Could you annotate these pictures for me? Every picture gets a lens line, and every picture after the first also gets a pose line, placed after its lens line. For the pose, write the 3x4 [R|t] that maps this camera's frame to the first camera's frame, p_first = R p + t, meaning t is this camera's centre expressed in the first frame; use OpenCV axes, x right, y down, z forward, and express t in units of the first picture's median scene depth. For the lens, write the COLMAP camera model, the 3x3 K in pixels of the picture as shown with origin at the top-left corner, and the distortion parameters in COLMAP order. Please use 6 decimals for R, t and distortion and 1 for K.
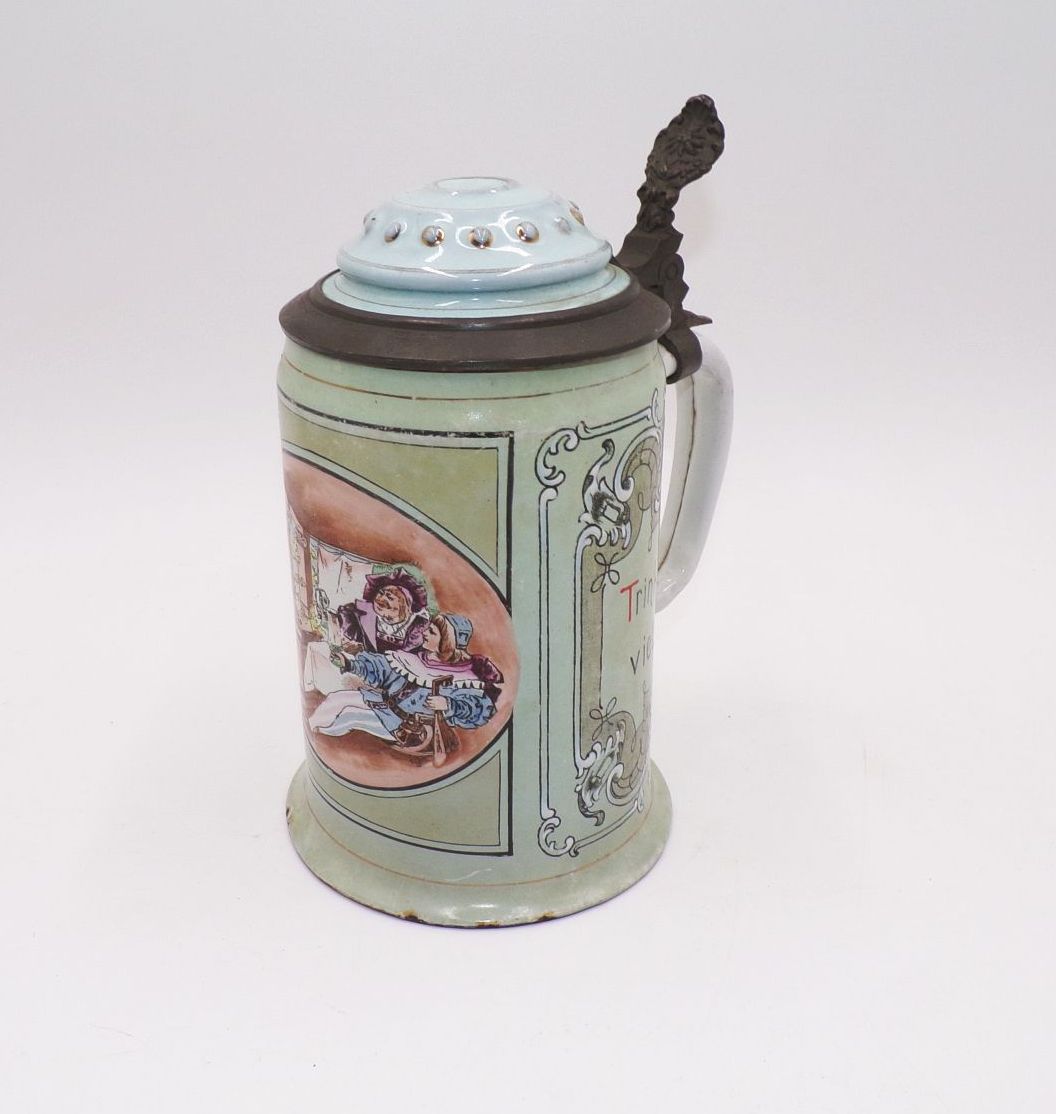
lens RADIAL K [[901.4, 0, 526.6], [0, 901.4, 558.1], [0, 0, 1]] dist [0.013097, -0.001298]
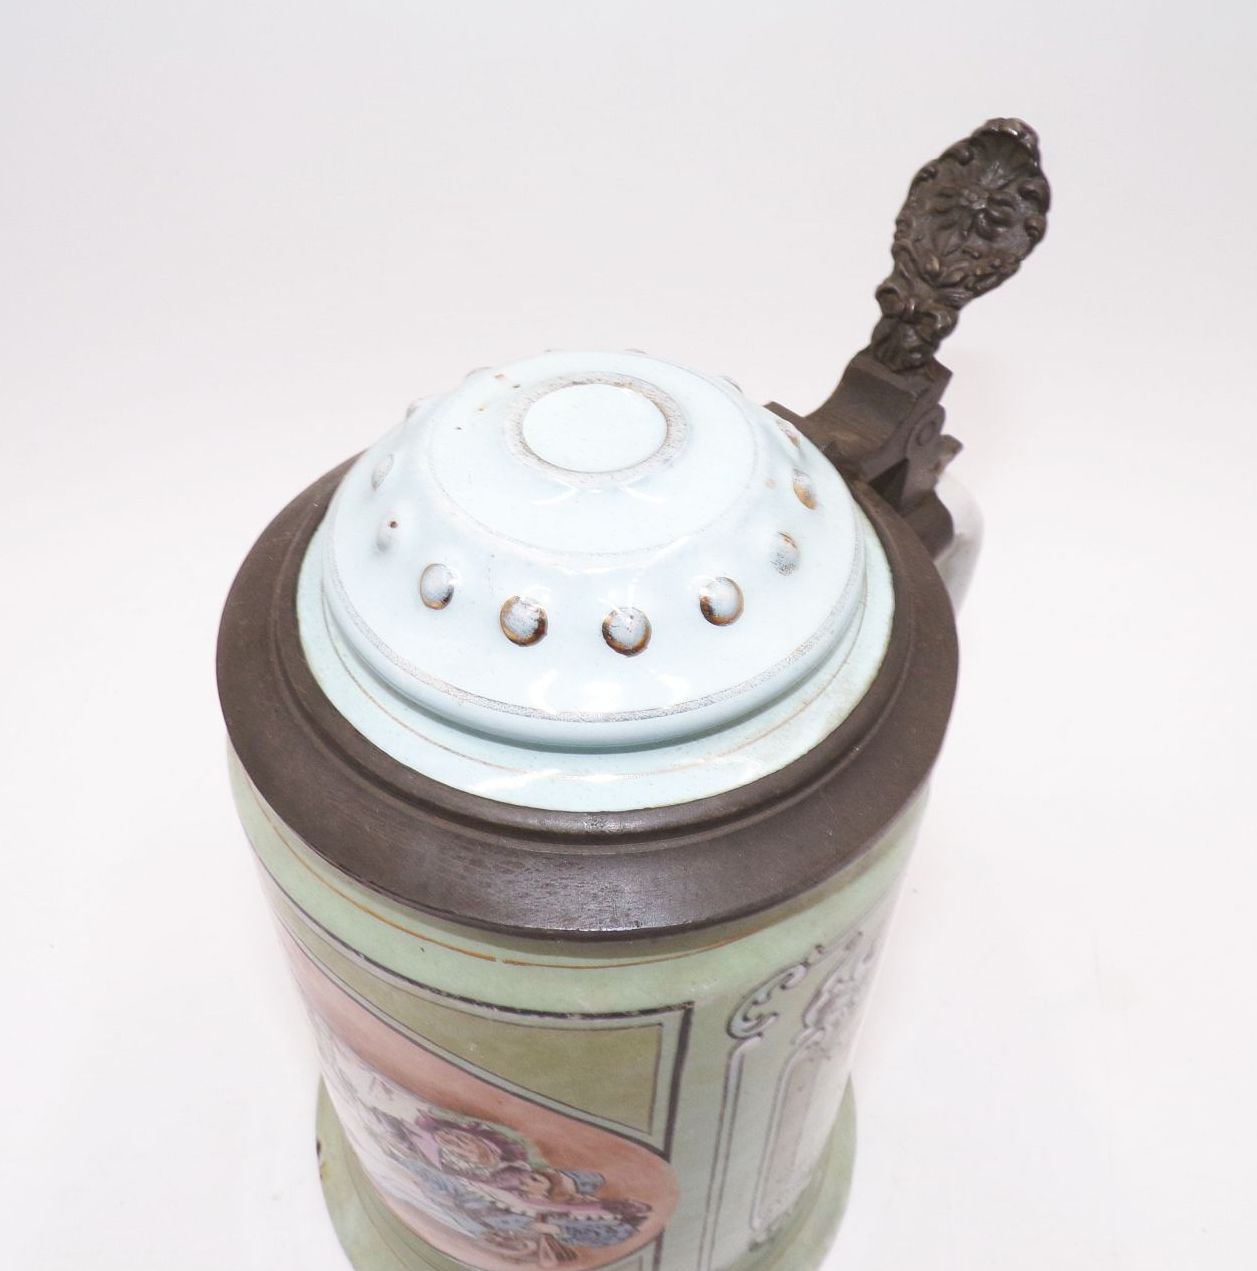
lens RADIAL K [[1049.4, 0, 655.1], [0, 1049.4, 635.5], [0, 0, 1]] dist [-0.004987, 0.002826]
pose [[0.998300, -0.016206, 0.055982, -0.056875], [0.001600, 0.967819, 0.251640, -0.423073], [-0.058259, -0.251123, 0.966200, 0.400760]]
